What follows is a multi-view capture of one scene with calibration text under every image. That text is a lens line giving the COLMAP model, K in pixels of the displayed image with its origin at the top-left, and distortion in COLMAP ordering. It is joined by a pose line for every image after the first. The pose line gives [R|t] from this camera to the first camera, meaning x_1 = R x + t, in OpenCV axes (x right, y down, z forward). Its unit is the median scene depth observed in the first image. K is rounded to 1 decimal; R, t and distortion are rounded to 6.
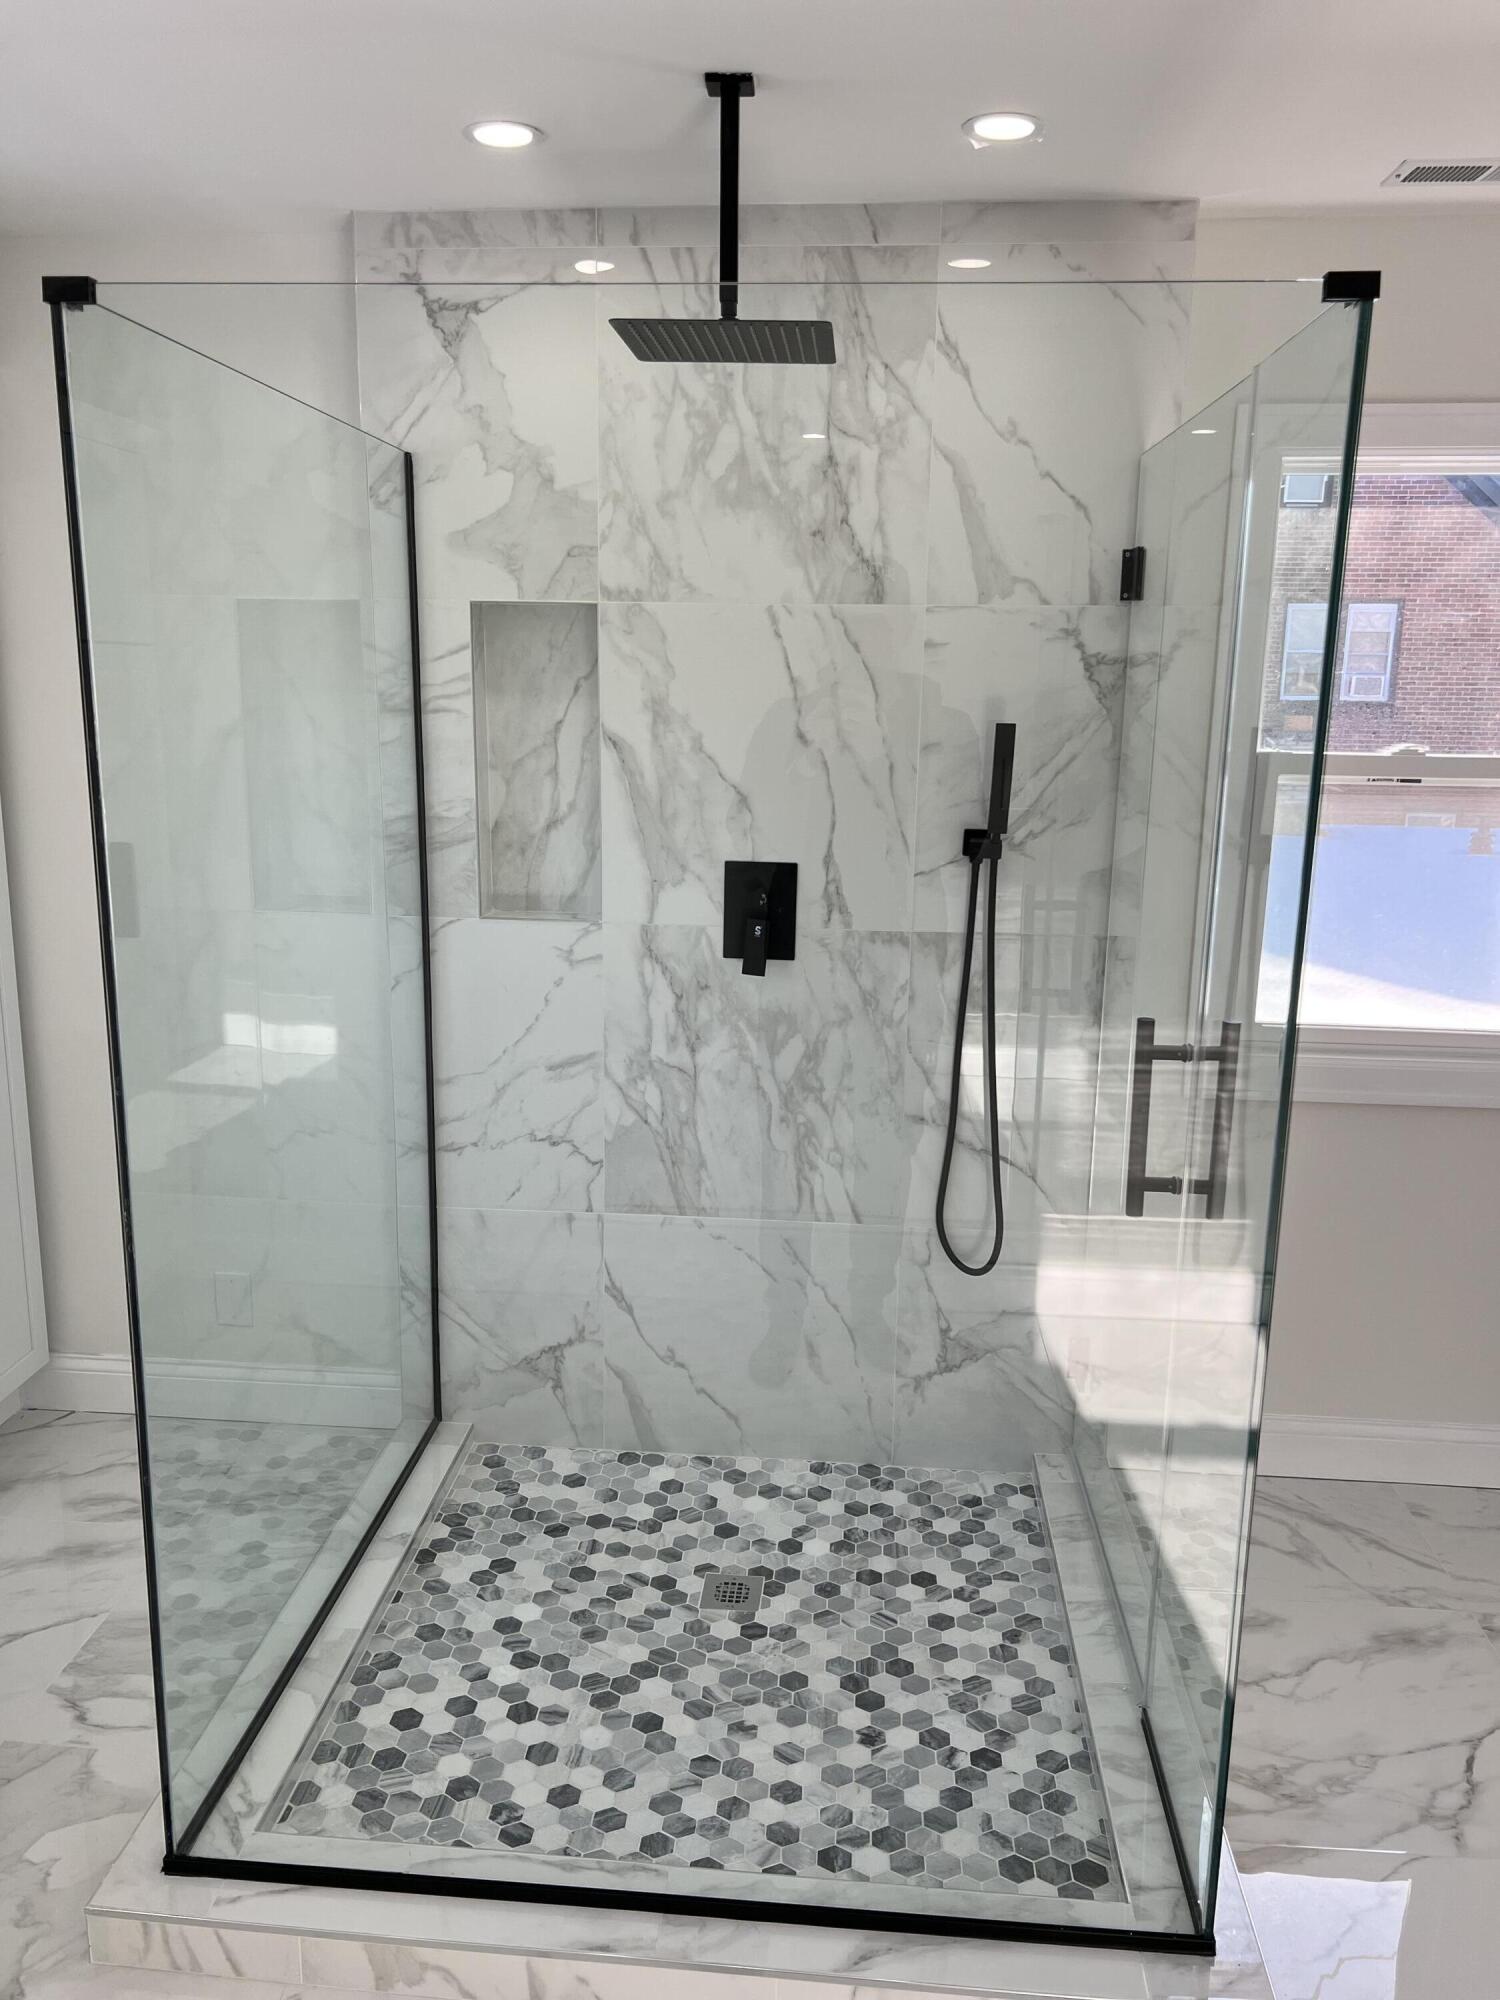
lens RADIAL K [[1496.5, 0, 741.3], [0, 1496.5, 1004.1], [0, 0, 1]] dist [0.045246, -0.046586]
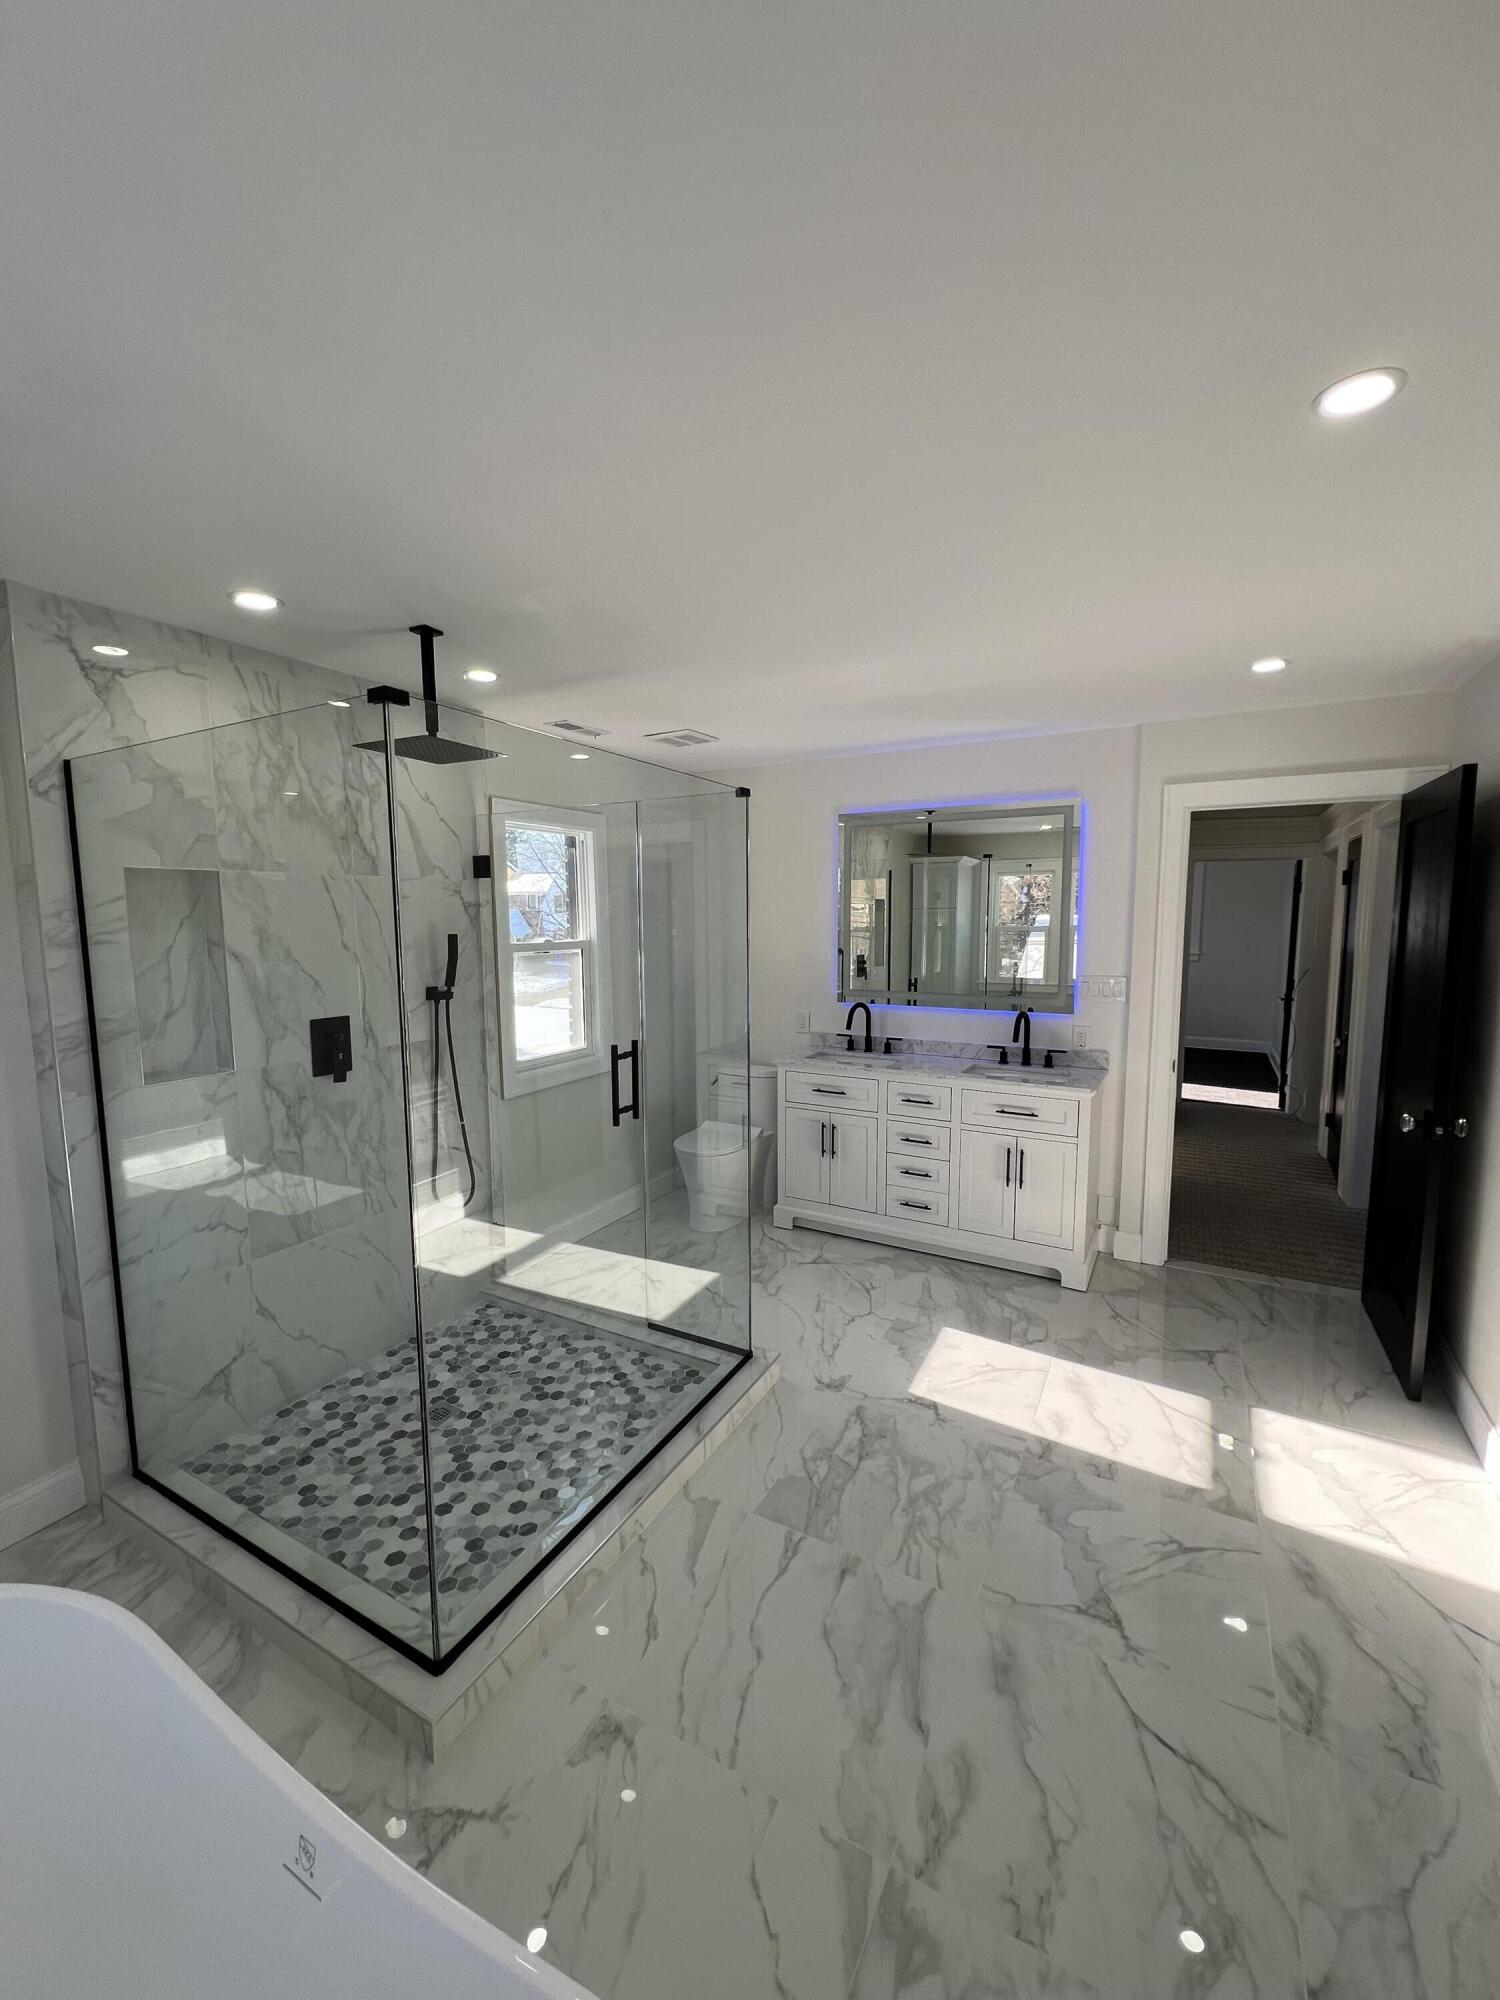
lens RADIAL K [[799.7, 0, 729.4], [0, 799.7, 1005.1], [0, 0, 1]] dist [-0.003809, 0.000910]
pose [[0.422288, -0.117136, 0.898862, -0.649322], [0.208725, 0.977535, 0.029329, -0.041758], [-0.882104, 0.175229, 0.437250, 0.185993]]
